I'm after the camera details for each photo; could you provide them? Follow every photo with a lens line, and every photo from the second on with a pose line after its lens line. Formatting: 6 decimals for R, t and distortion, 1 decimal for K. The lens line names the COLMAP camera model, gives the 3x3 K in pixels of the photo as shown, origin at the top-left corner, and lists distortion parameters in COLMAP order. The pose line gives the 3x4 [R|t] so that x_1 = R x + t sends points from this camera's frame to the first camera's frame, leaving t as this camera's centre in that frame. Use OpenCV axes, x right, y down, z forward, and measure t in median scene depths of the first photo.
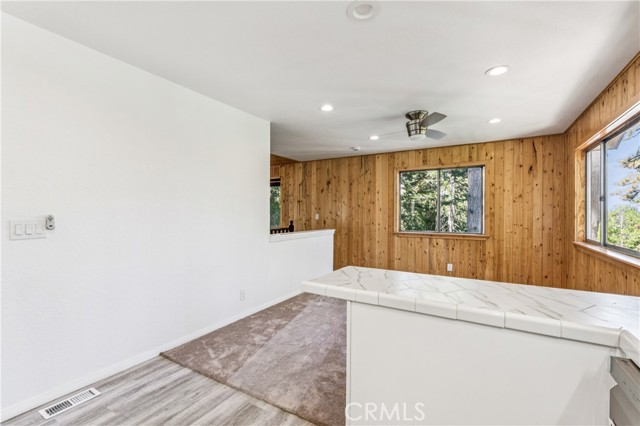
lens RADIAL K [[296.4, 0, 314.8], [0, 296.4, 213.9], [0, 0, 1]] dist [-0.002684, 0.000161]
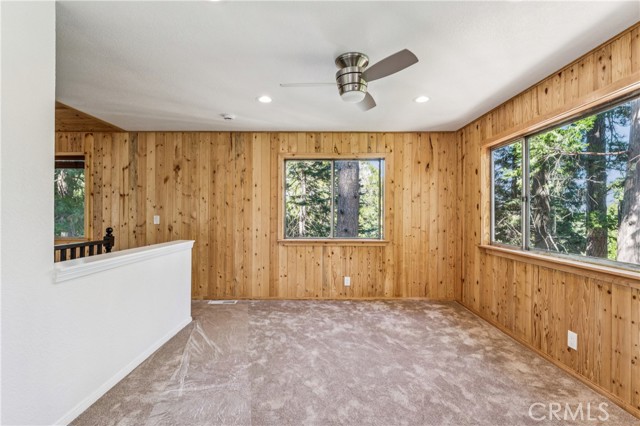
lens RADIAL K [[296.4, 0, 316.3], [0, 296.4, 214.4], [0, 0, 1]] dist [-0.002684, 0.000161]
pose [[0.853794, -0.000593, 0.520611, -0.039283], [0.001216, 0.999999, -0.000856, -0.002128], [-0.520609, 0.001364, 0.853794, 0.344676]]
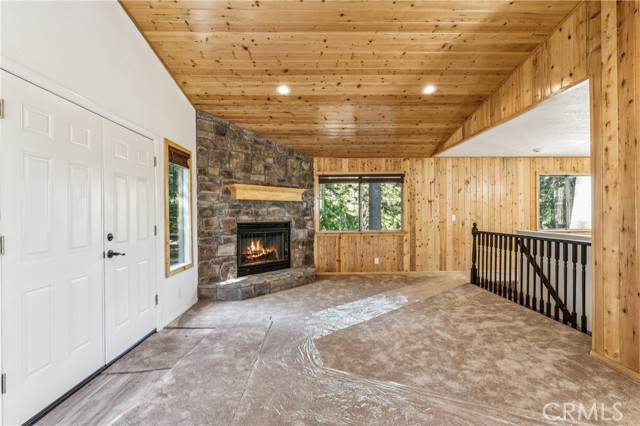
lens RADIAL K [[296.4, 0, 320.5], [0, 296.4, 214.7], [0, 0, 1]] dist [-0.002684, 0.000161]
pose [[0.838924, -0.013372, 0.544084, -1.056602], [0.010628, 0.999910, 0.008187, -0.016249], [-0.544144, -0.001086, 0.838991, 0.562564]]
